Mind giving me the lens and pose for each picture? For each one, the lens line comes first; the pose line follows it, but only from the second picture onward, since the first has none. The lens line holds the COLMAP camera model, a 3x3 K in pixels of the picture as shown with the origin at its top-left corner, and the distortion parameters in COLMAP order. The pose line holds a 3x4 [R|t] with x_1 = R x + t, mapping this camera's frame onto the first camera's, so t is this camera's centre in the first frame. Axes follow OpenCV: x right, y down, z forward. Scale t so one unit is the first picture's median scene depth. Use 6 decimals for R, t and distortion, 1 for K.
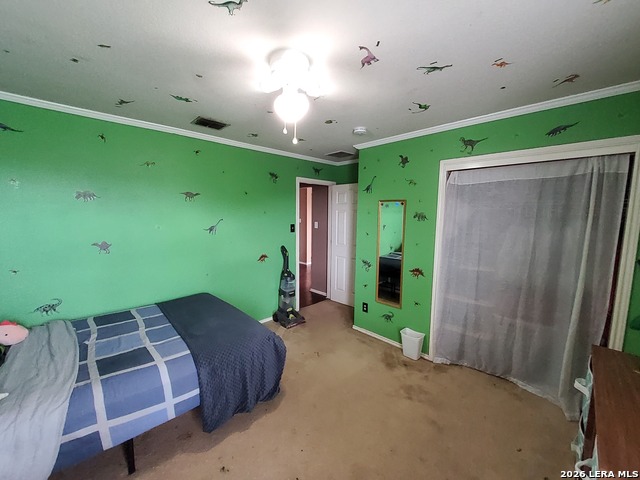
lens RADIAL K [[256.4, 0, 318.6], [0, 256.4, 237.6], [0, 0, 1]] dist [-0.002540, -0.000312]
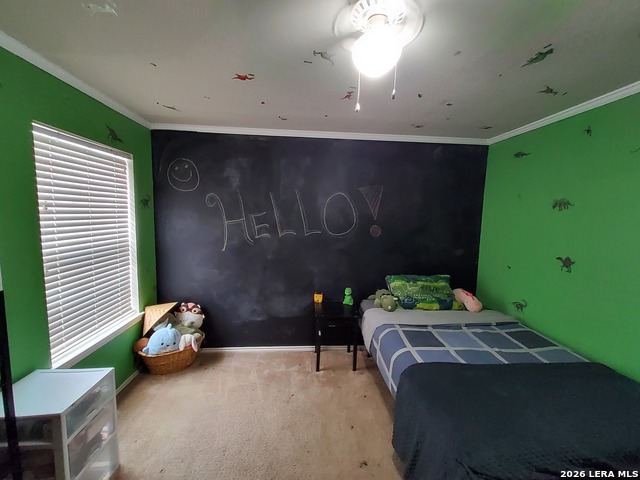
lens RADIAL K [[256.4, 0, 318.6], [0, 256.4, 237.6], [0, 0, 1]] dist [-0.002540, -0.000312]
pose [[-0.627596, 0.043083, -0.777346, 0.371511], [-0.113117, 0.982826, 0.145798, -0.087846], [0.770277, 0.179433, -0.611945, 0.973897]]
